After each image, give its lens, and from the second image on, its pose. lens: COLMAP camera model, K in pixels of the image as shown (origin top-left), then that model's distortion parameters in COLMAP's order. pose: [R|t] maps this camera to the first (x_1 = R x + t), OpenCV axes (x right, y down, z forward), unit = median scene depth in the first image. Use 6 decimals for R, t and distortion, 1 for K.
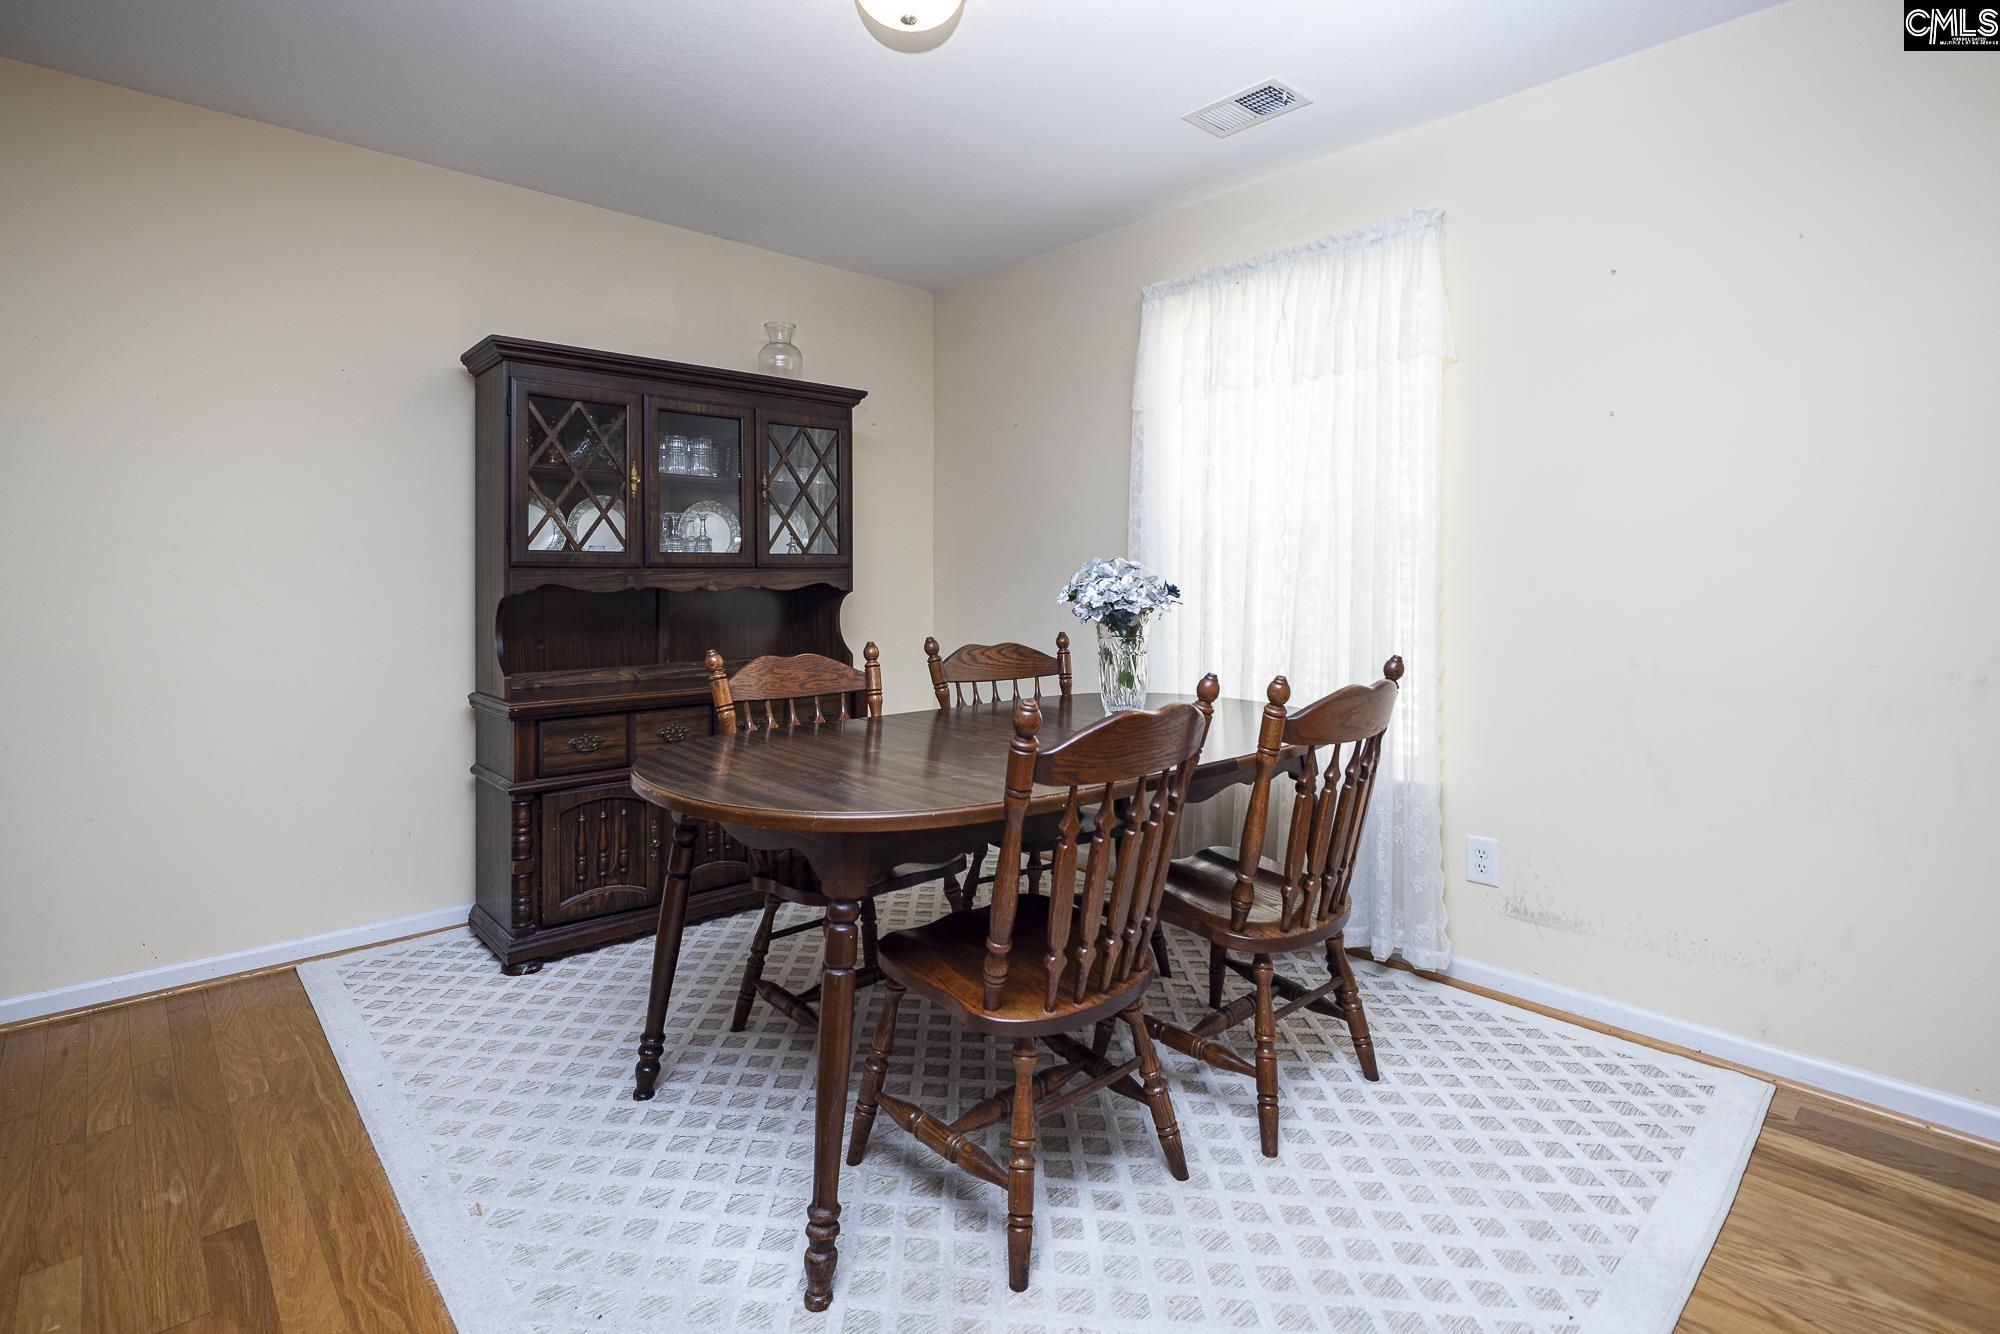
lens RADIAL K [[969.2, 0, 971.8], [0, 969.2, 583.1], [0, 0, 1]] dist [-0.003484, 0.000152]
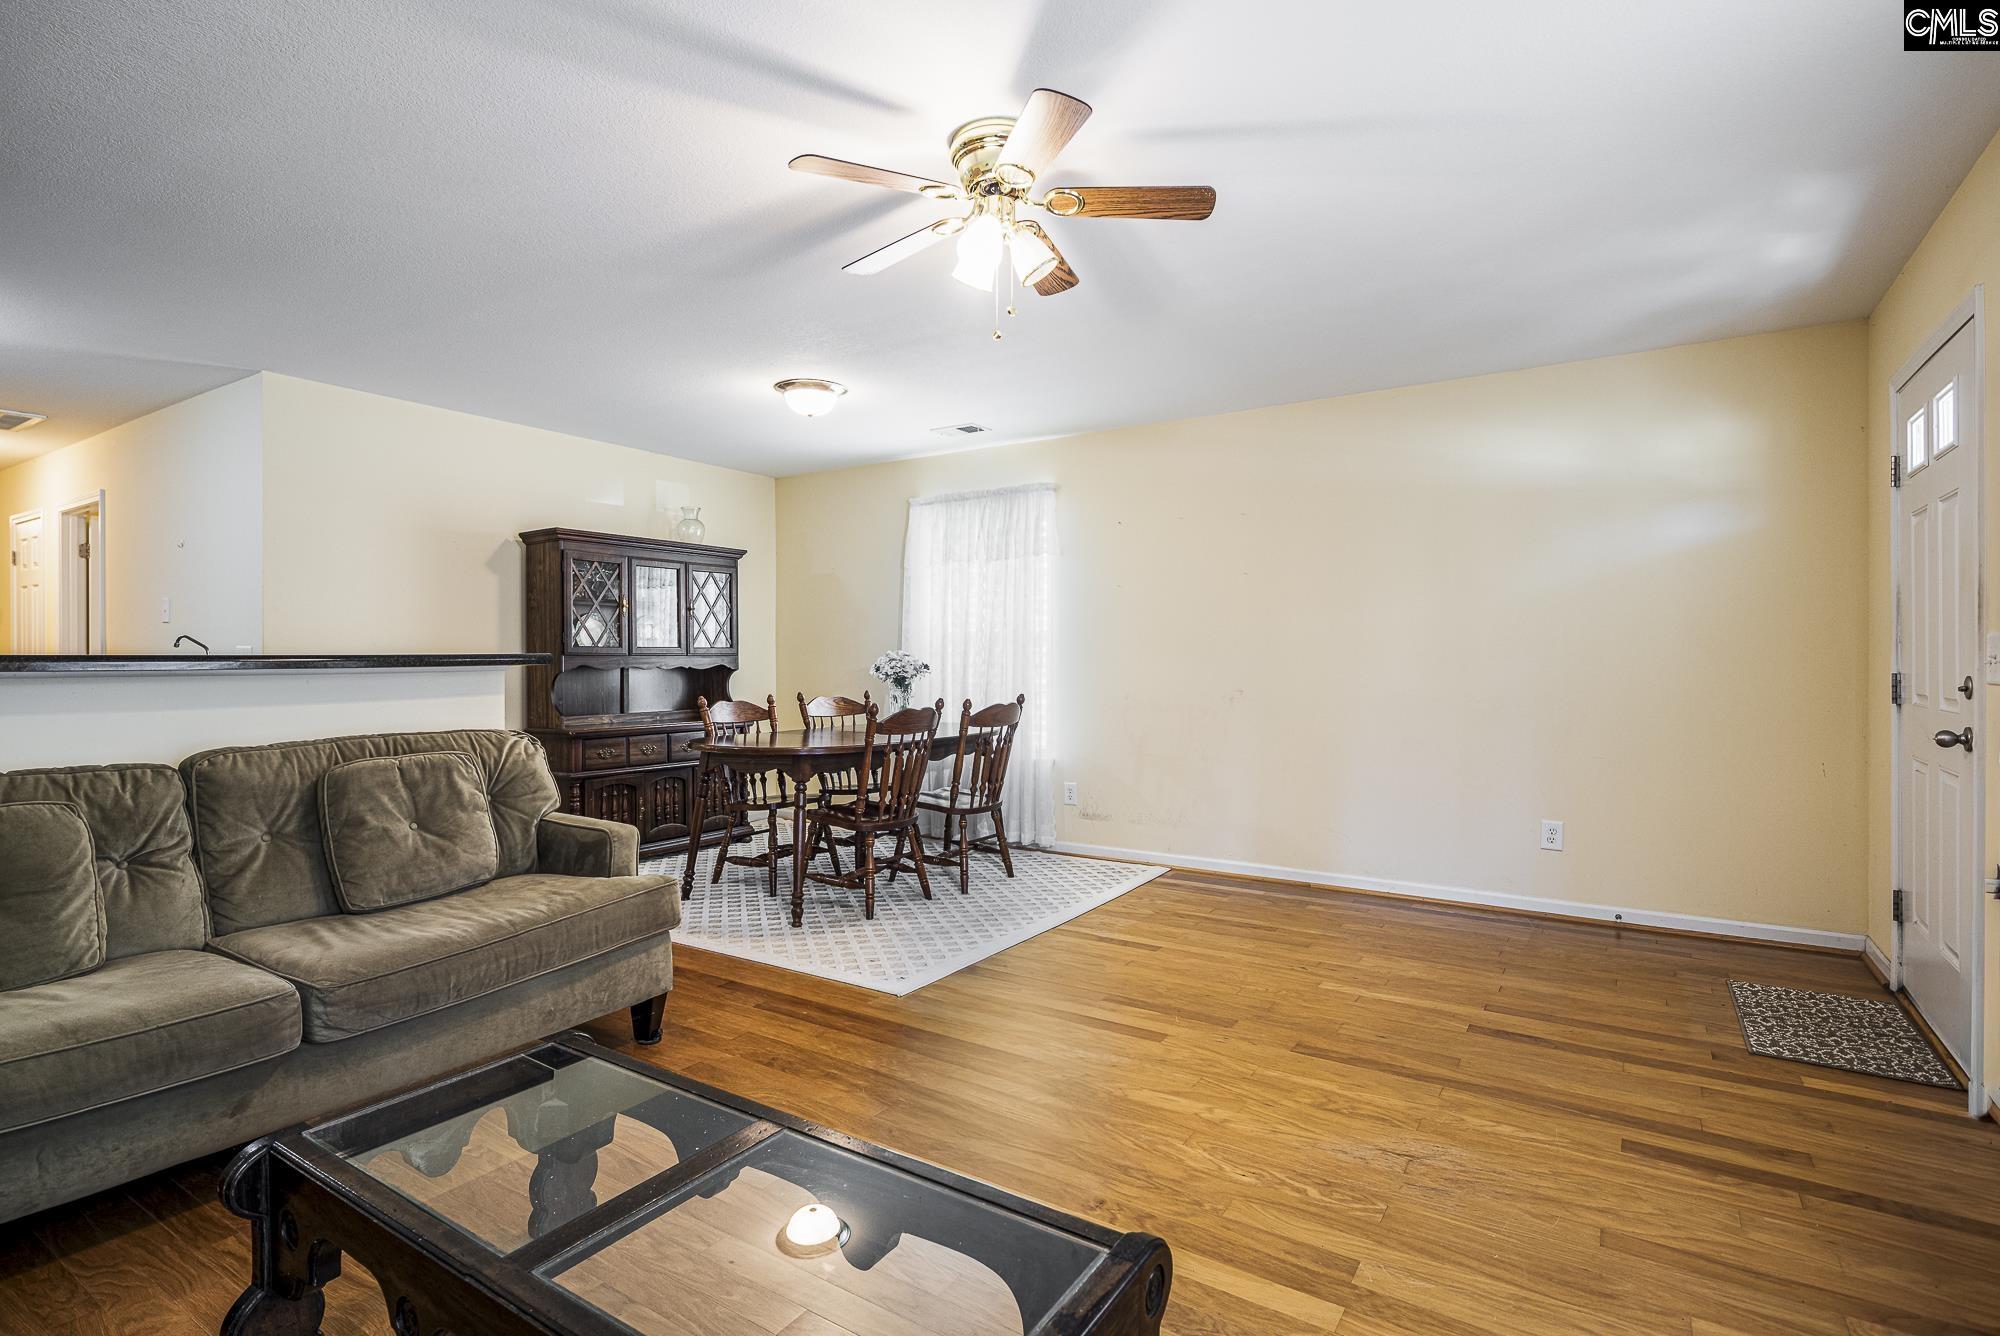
lens RADIAL K [[969.2, 0, 995.0], [0, 969.2, 666.4], [0, 0, 1]] dist [-0.003484, 0.000152]
pose [[0.964241, -0.001685, 0.265023, -0.198144], [0.003608, 0.999971, -0.006769, 0.022181], [-0.265004, 0.007483, 0.964218, -1.029062]]
